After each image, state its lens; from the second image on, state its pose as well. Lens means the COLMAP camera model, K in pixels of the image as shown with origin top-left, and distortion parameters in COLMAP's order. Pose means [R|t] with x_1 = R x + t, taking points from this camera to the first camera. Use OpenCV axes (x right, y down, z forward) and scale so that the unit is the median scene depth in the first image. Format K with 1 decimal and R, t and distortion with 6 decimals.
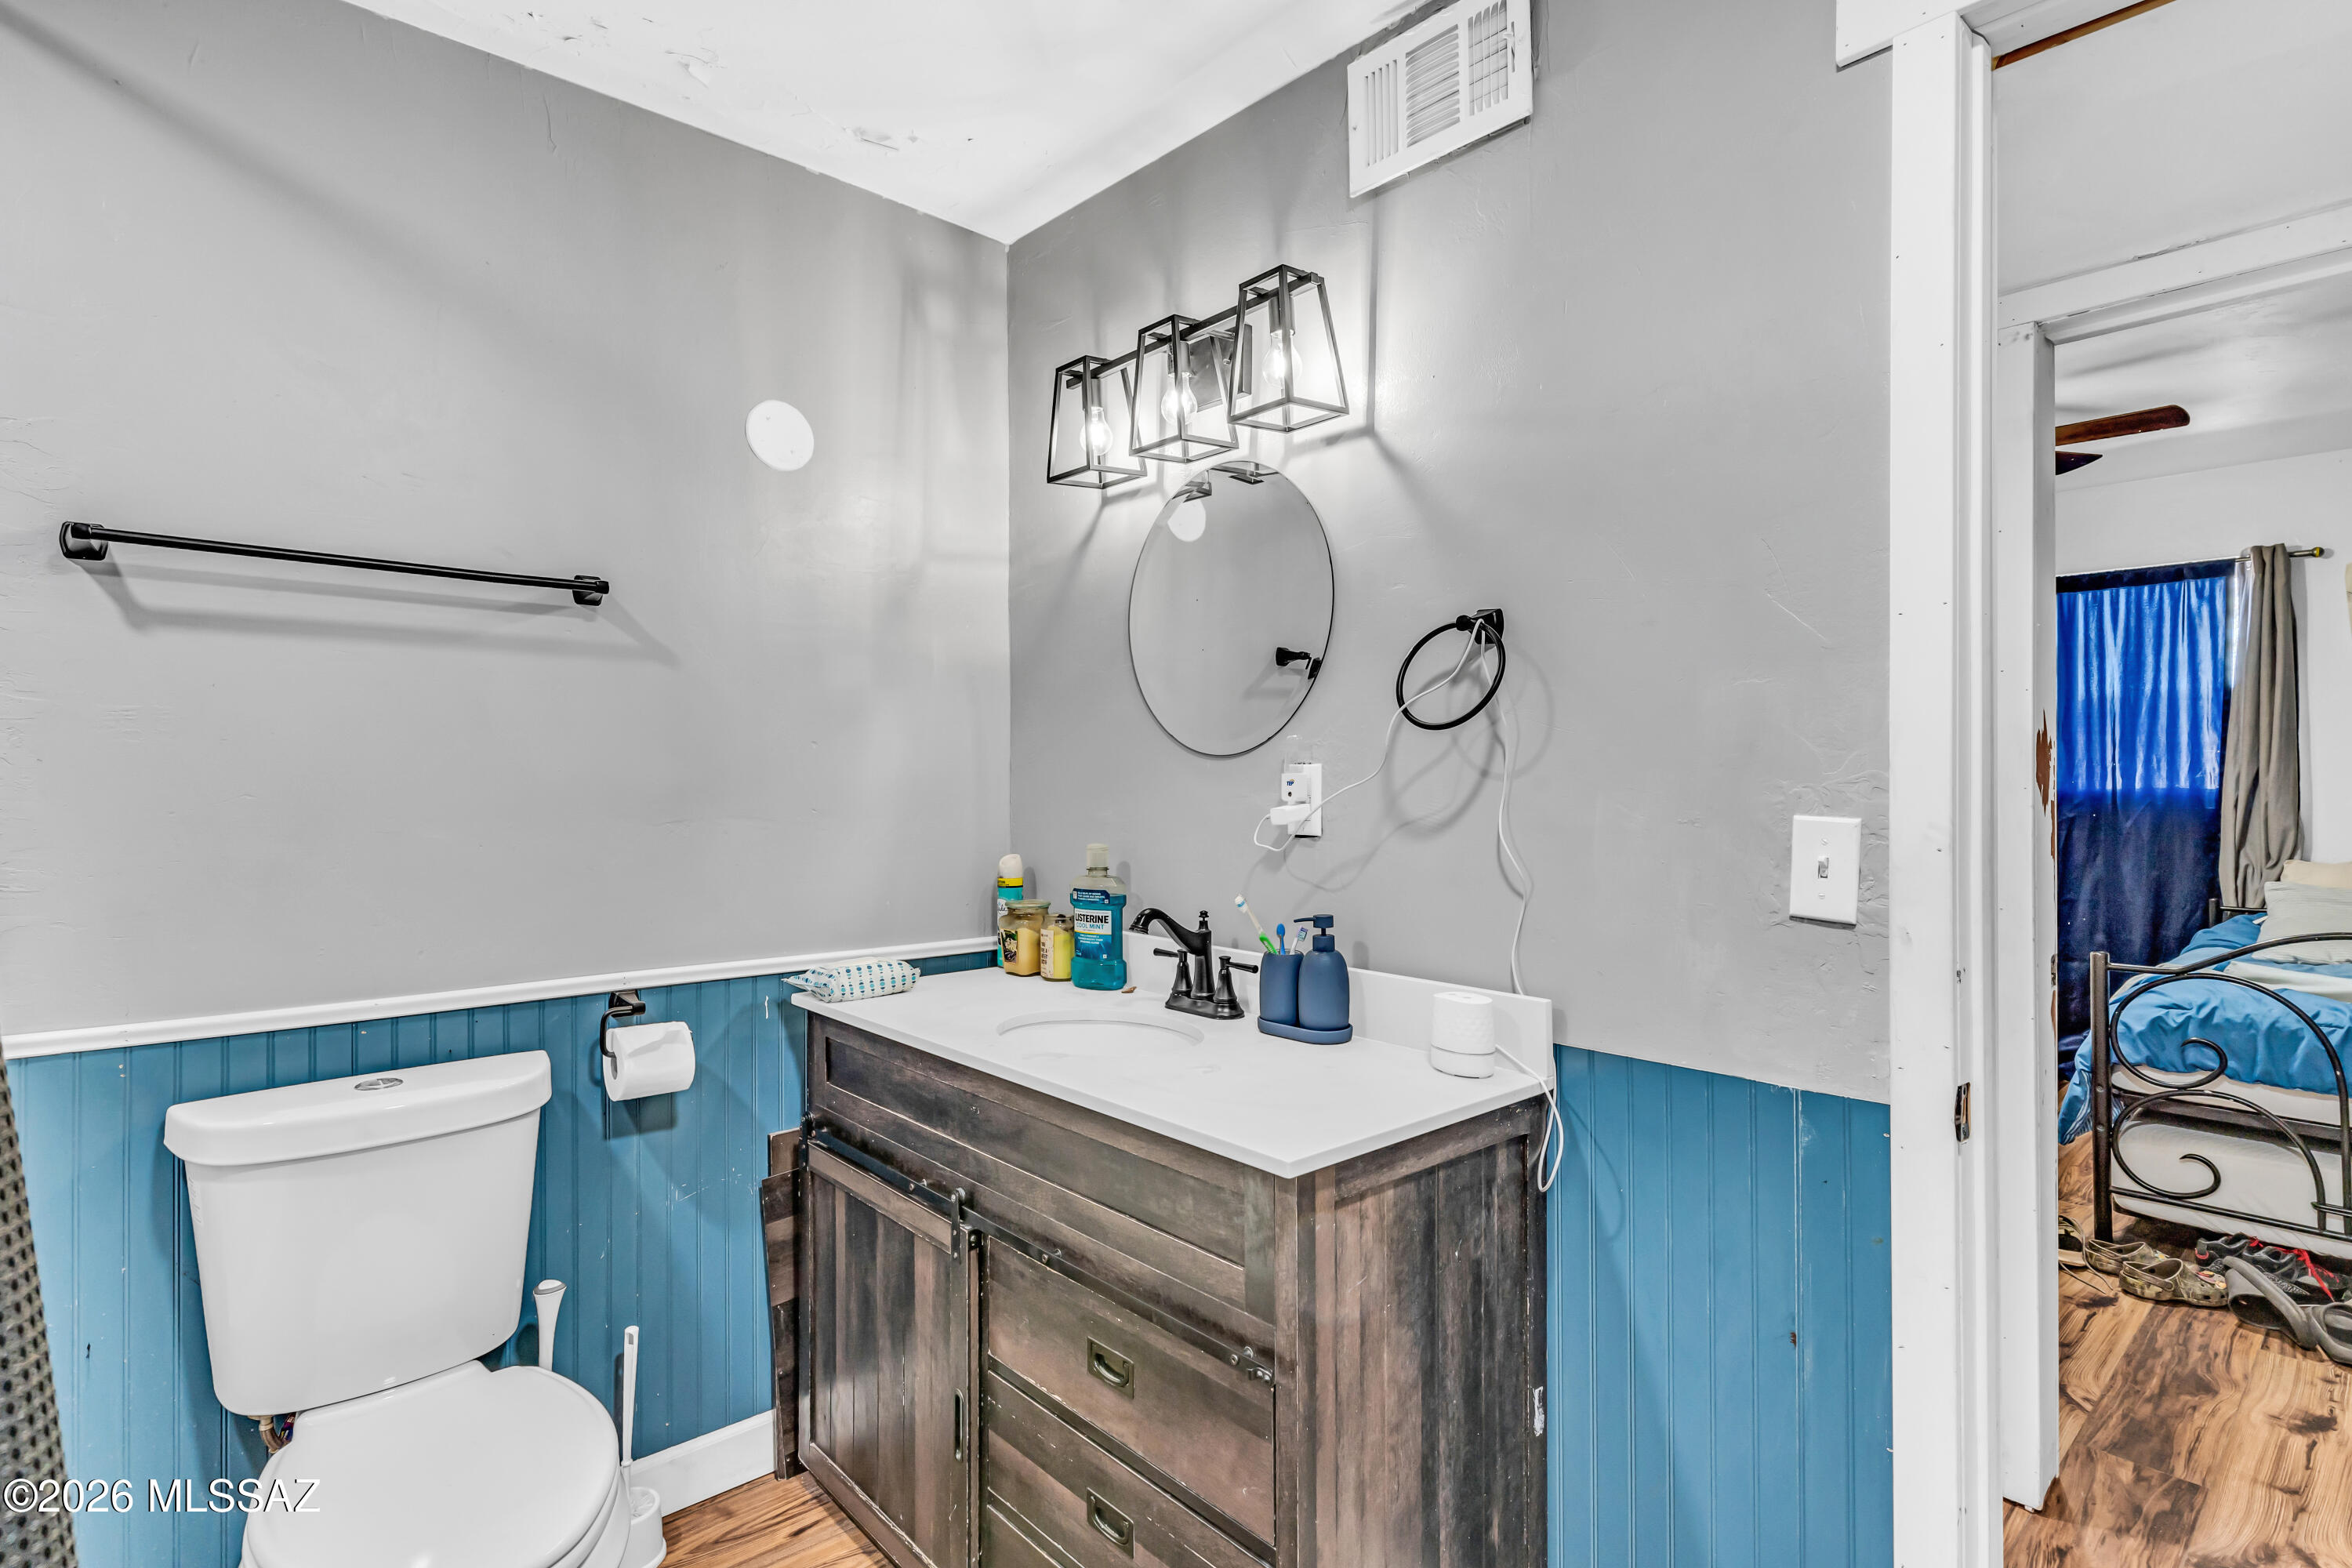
lens RADIAL K [[1124.0, 0, 1184.8], [0, 1124.0, 746.8], [0, 0, 1]] dist [0.003228, -0.000310]
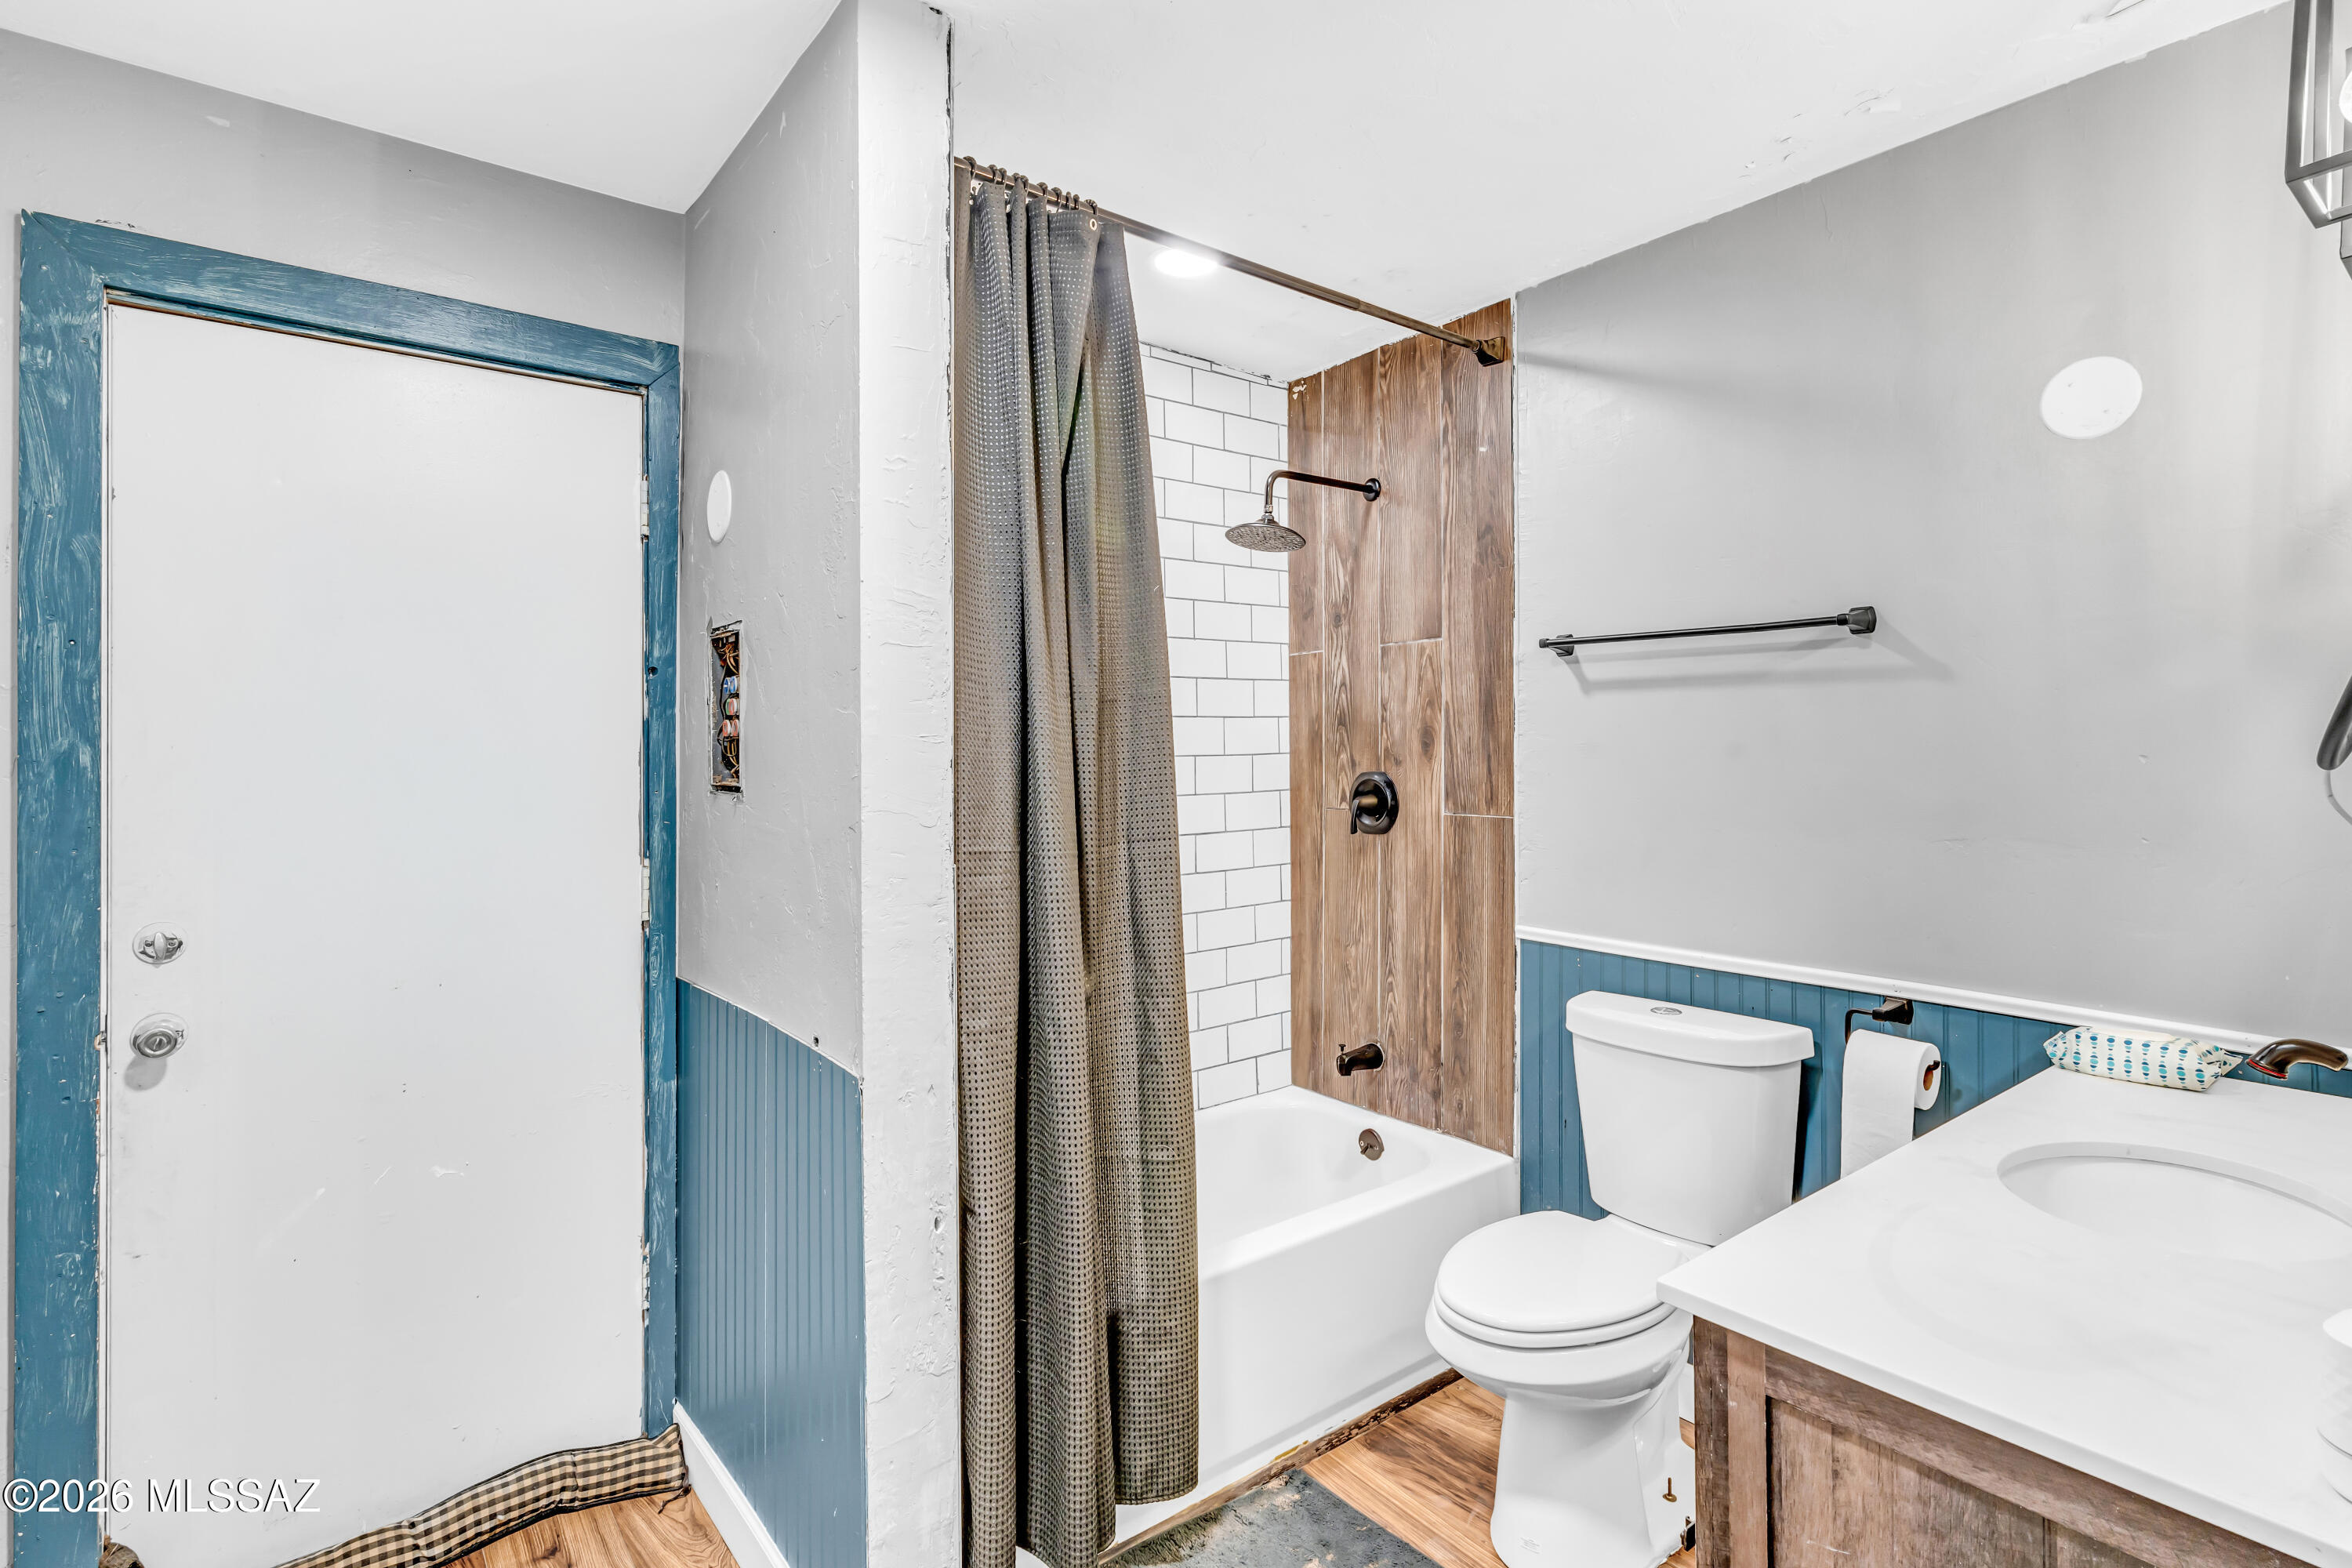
lens RADIAL K [[1124.0, 0, 1184.8], [0, 1124.0, 746.8], [0, 0, 1]] dist [0.003228, -0.000310]
pose [[-0.046579, 0.003880, -0.998907, 0.680825], [0.034297, 0.999409, 0.002282, -0.048858], [0.998326, -0.034153, -0.046684, 0.463053]]
